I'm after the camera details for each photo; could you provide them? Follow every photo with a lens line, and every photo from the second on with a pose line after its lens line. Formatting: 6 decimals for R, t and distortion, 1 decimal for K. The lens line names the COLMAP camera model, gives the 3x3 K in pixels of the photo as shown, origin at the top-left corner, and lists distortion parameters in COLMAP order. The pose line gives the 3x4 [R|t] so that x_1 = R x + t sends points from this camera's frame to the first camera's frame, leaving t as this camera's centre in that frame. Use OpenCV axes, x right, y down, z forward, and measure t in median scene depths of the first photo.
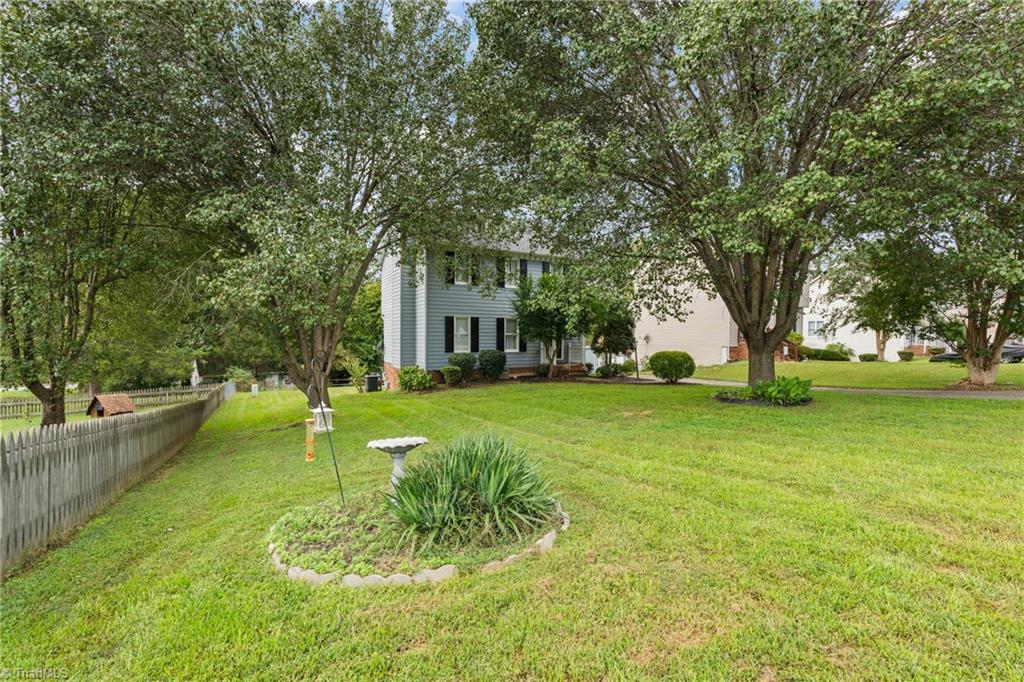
lens RADIAL K [[444.5, 0, 512.0], [0, 444.5, 341.0], [0, 0, 1]] dist [-0.000789, 0.000099]
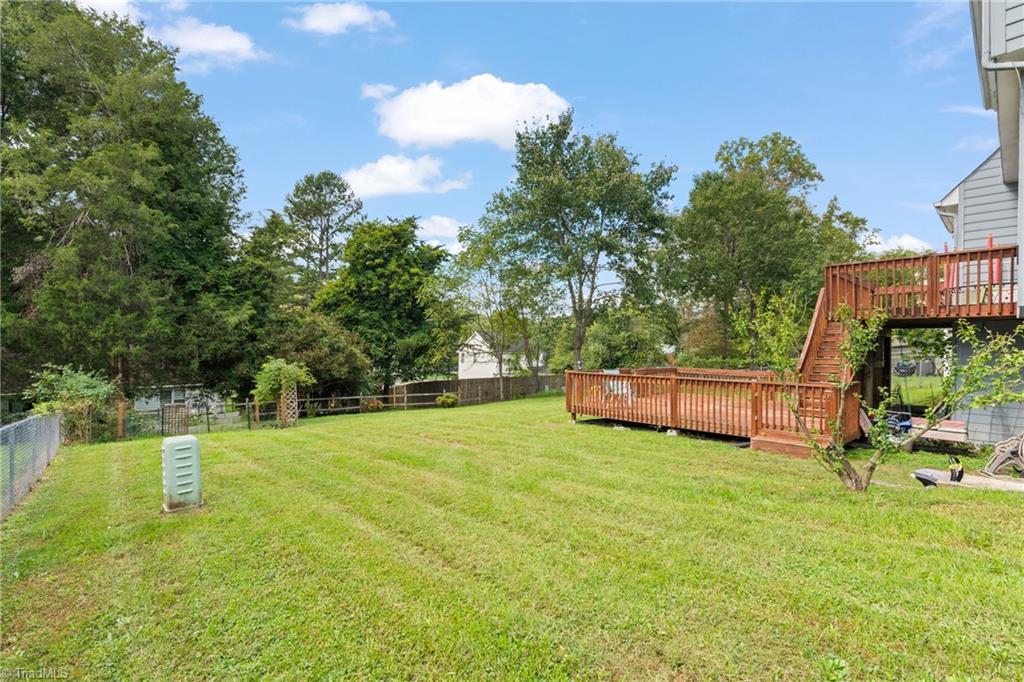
lens RADIAL K [[460.0, 0, 512.0], [0, 460.0, 341.0], [0, 0, 1]] dist [-0.001281, -0.000426]
pose [[0.976910, 0.008128, 0.213498, -0.347283], [-0.001922, 0.999570, -0.029260, 0.045566], [-0.213644, 0.028174, 0.976505, 0.558439]]
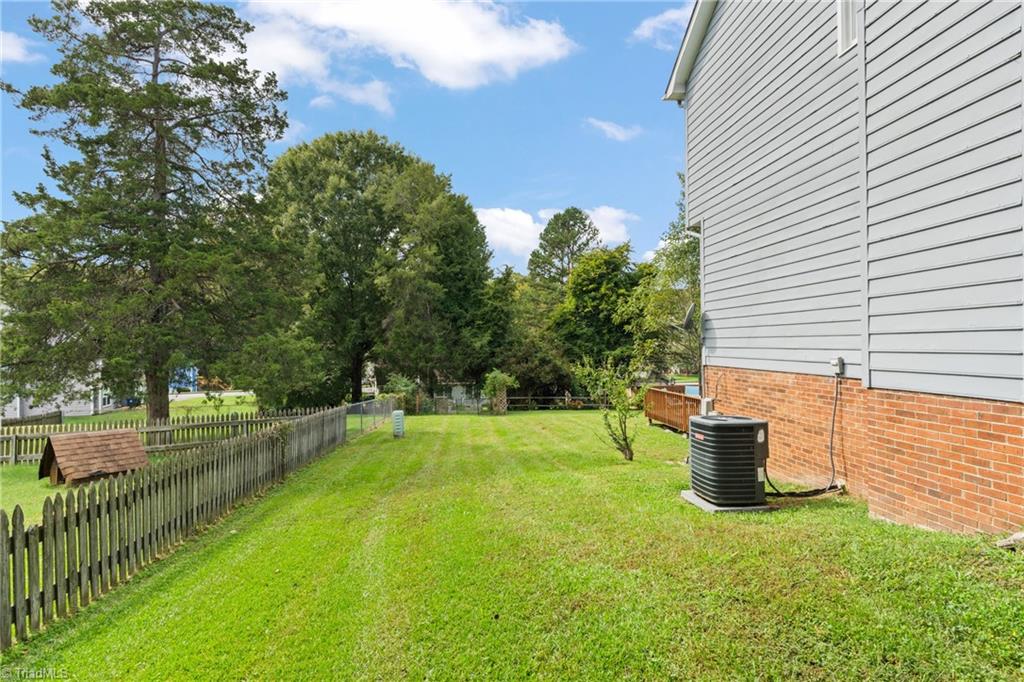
lens RADIAL K [[489.4, 0, 512.0], [0, 489.4, 341.0], [0, 0, 1]] dist [-0.000673, 0.000019]
pose [[0.916240, -0.013848, -0.400391, -0.176529], [0.006194, 0.999773, -0.020405, 0.023701], [0.400583, 0.016216, 0.916117, 0.395303]]
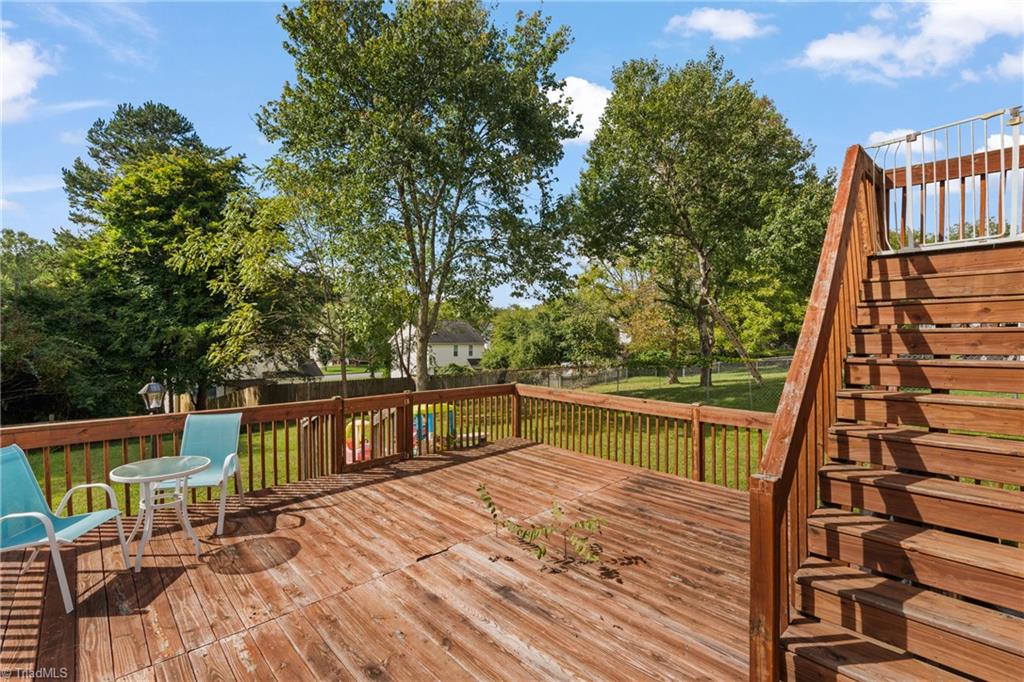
lens RADIAL K [[444.5, 0, 512.0], [0, 444.5, 341.0], [0, 0, 1]] dist [-0.000789, 0.000099]
pose [[0.969768, -0.000824, 0.244025, -0.160670], [0.002090, 0.999986, -0.004927, 0.040093], [-0.244018, 0.005288, 0.969756, 0.750015]]
